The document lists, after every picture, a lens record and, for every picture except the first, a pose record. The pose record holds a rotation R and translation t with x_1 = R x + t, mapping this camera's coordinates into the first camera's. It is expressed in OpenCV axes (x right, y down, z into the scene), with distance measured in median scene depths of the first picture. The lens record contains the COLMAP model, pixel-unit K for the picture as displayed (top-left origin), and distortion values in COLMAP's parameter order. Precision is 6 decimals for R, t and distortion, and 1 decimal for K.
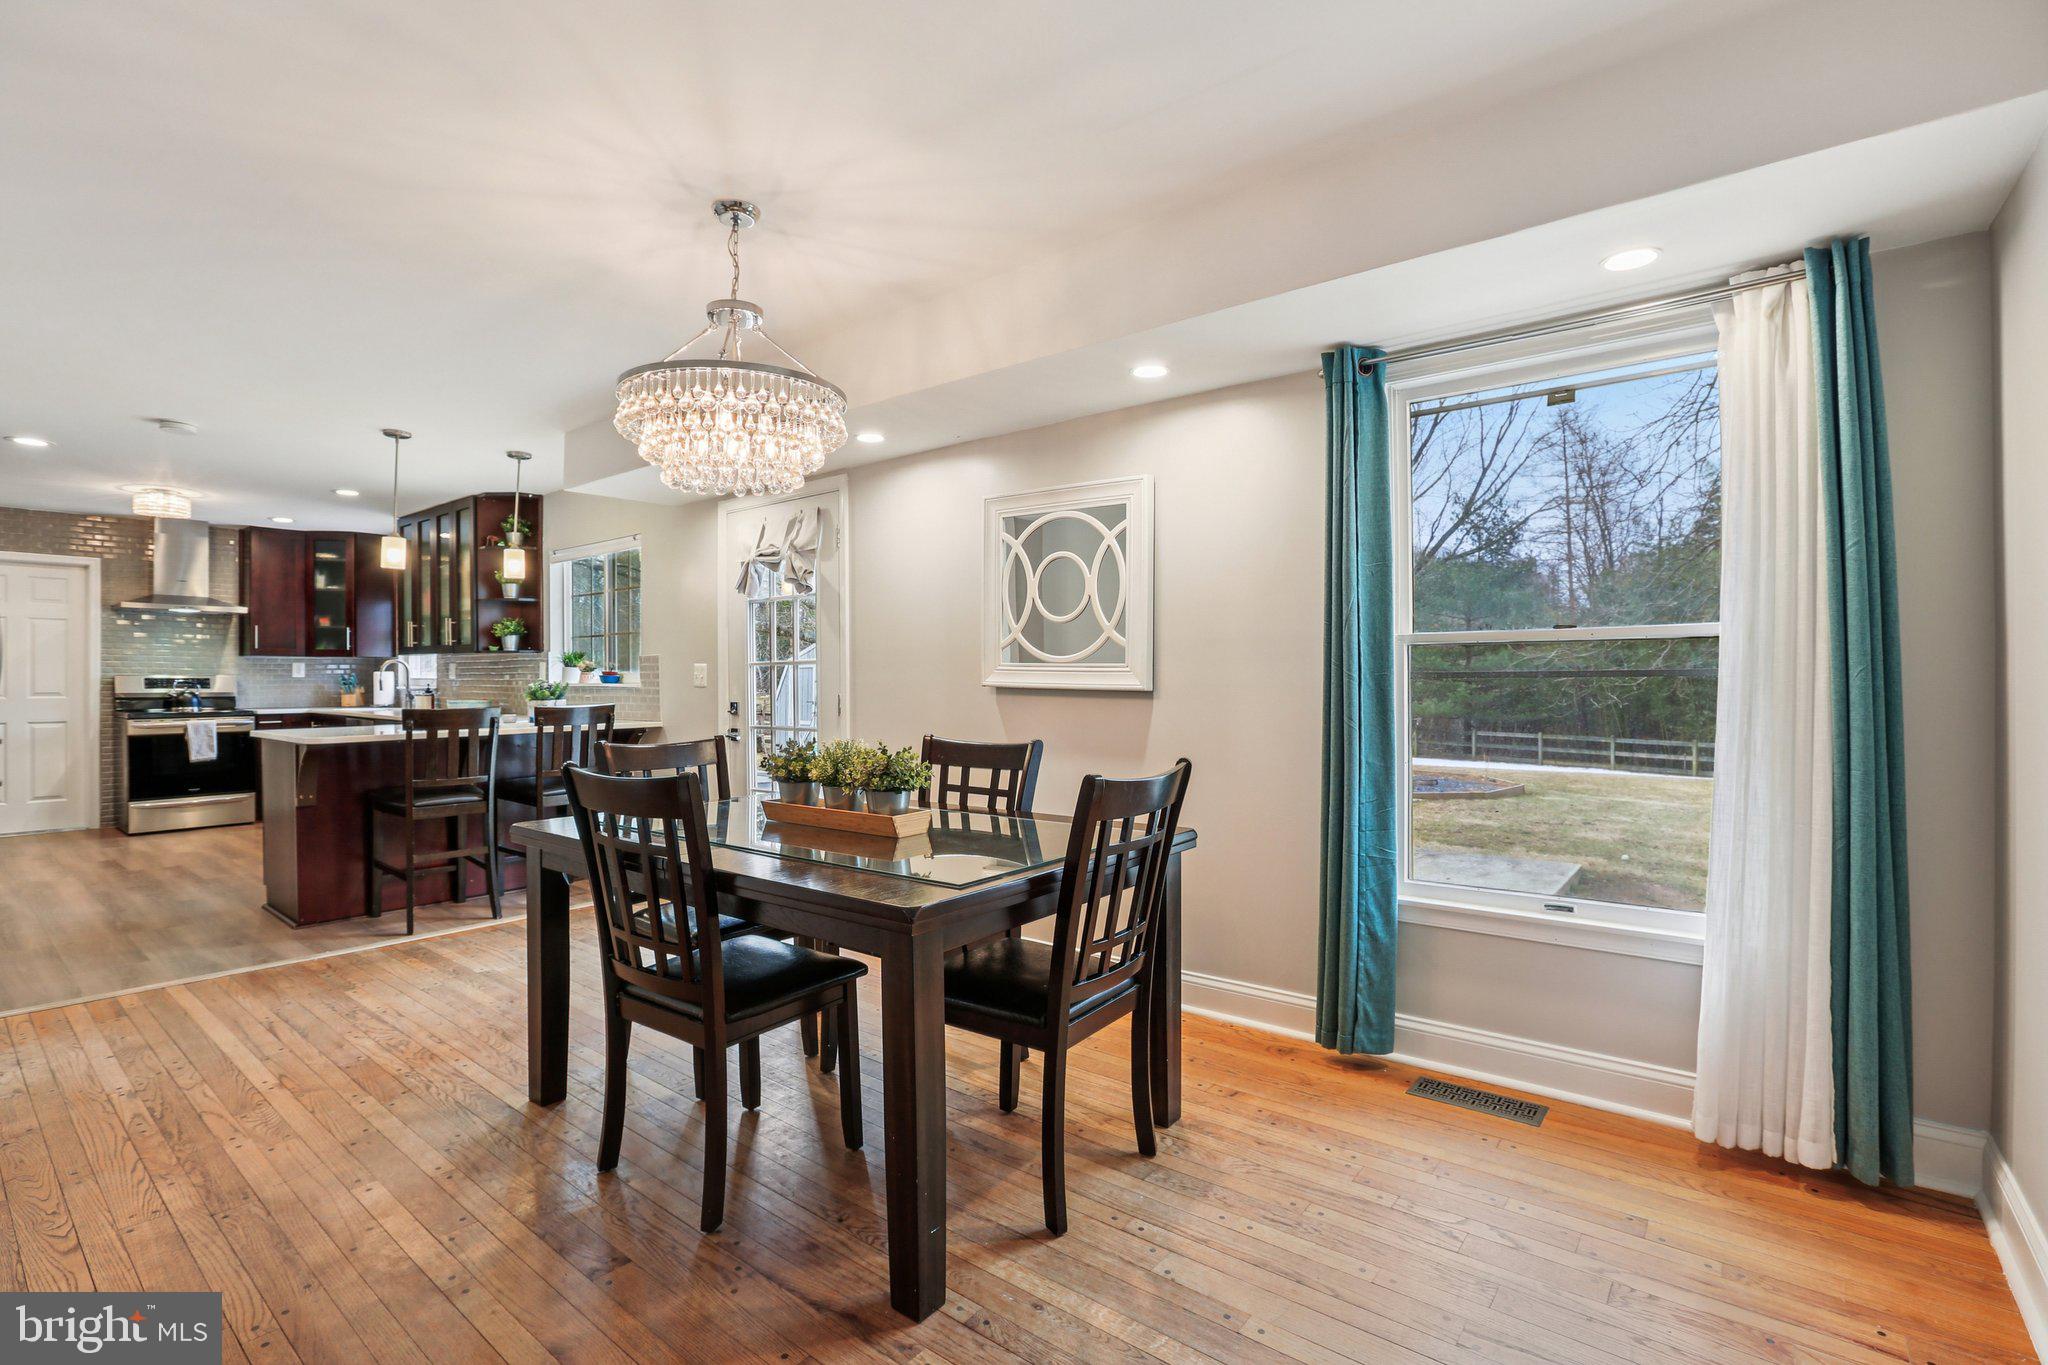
lens RADIAL K [[935.6, 0, 972.6], [0, 935.6, 683.2], [0, 0, 1]] dist [-0.001914, 0.000060]
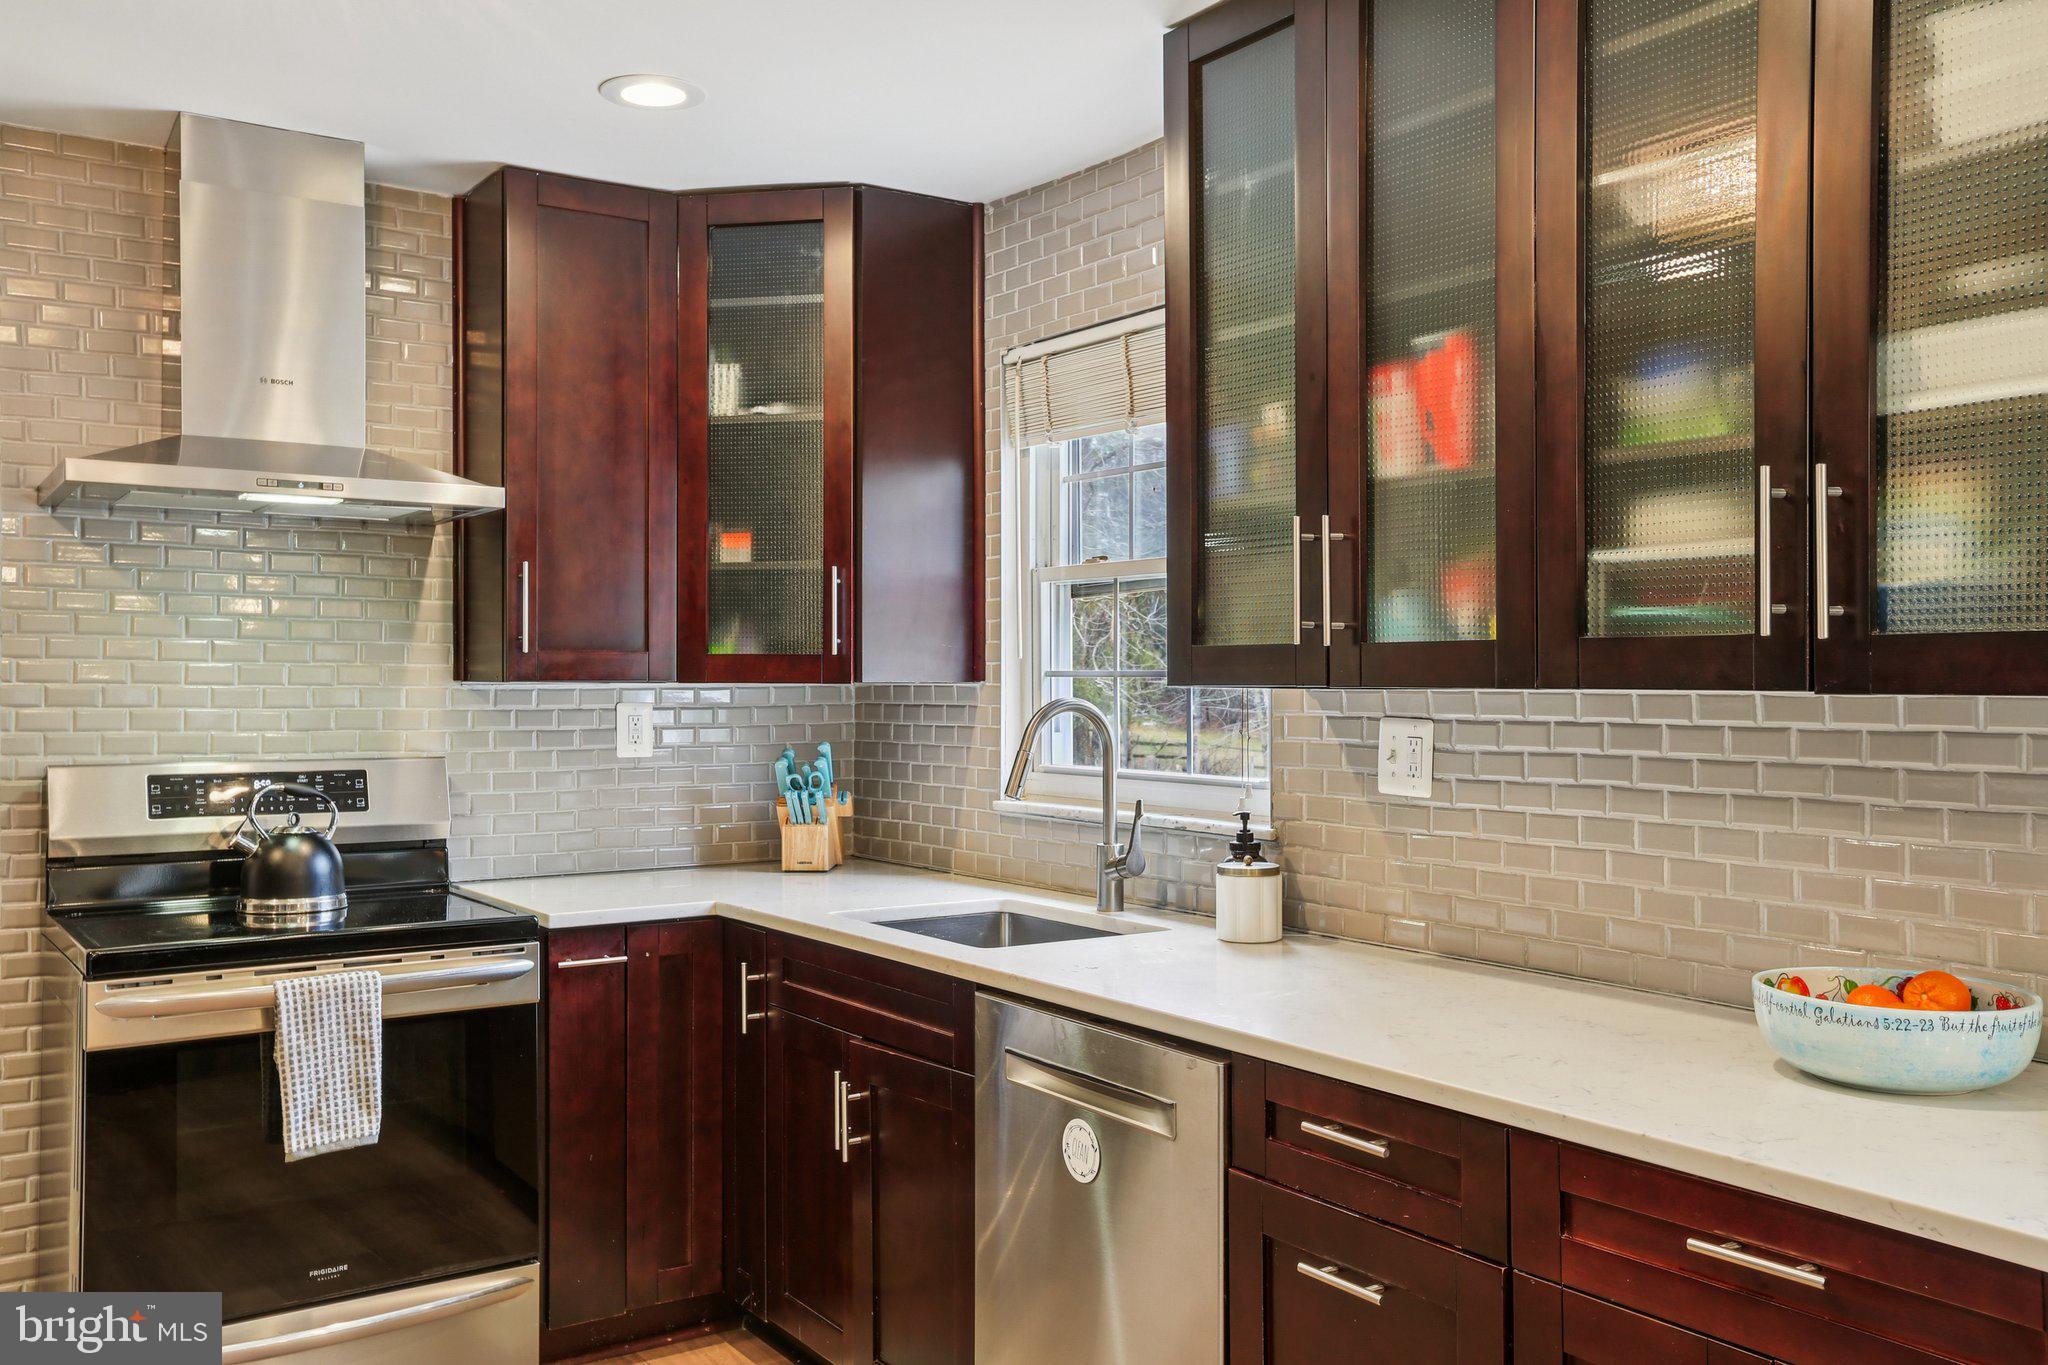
lens RADIAL K [[1755.6, 0, 1024.0], [0, 1755.6, 682.5], [0, 0, 1]] dist [0.015364, 0.008724]
pose [[0.966139, 0.000048, -0.258022, -0.545465], [-0.001946, 0.999973, -0.007101, -0.027608], [0.258015, 0.007363, 0.966113, 0.612461]]
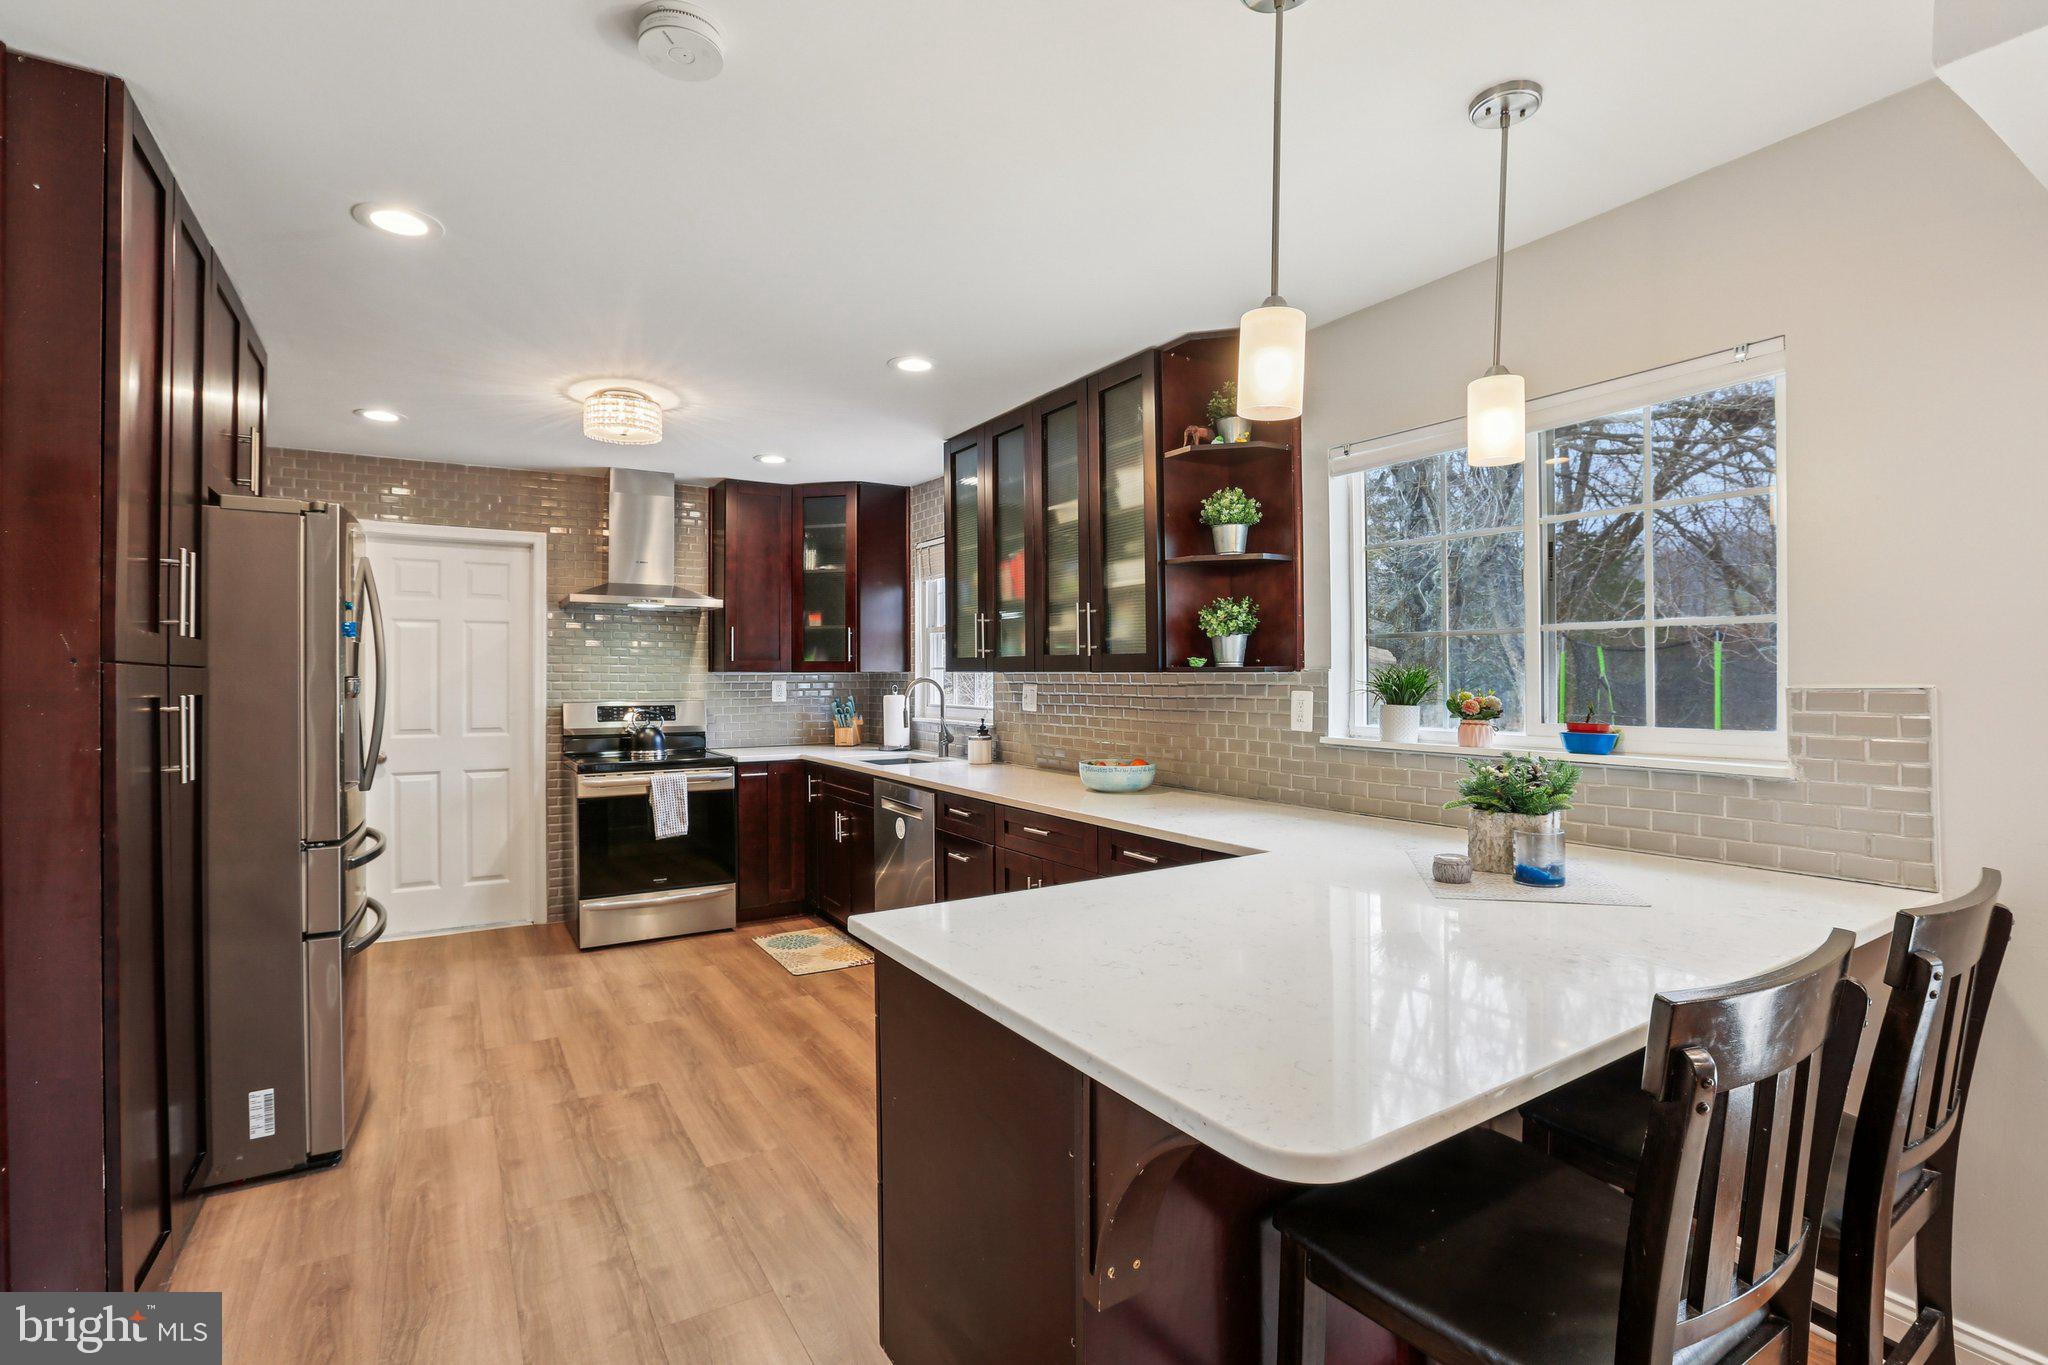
lens RADIAL K [[943.4, 0, 1024.0], [0, 943.4, 682.5], [0, 0, 1]] dist [-0.075593, 0.030813]
pose [[0.957190, -0.000263, -0.289462, -0.394749], [0.000093, 1.000000, -0.000600, -0.022716], [0.289462, 0.000548, 0.957189, 0.443637]]
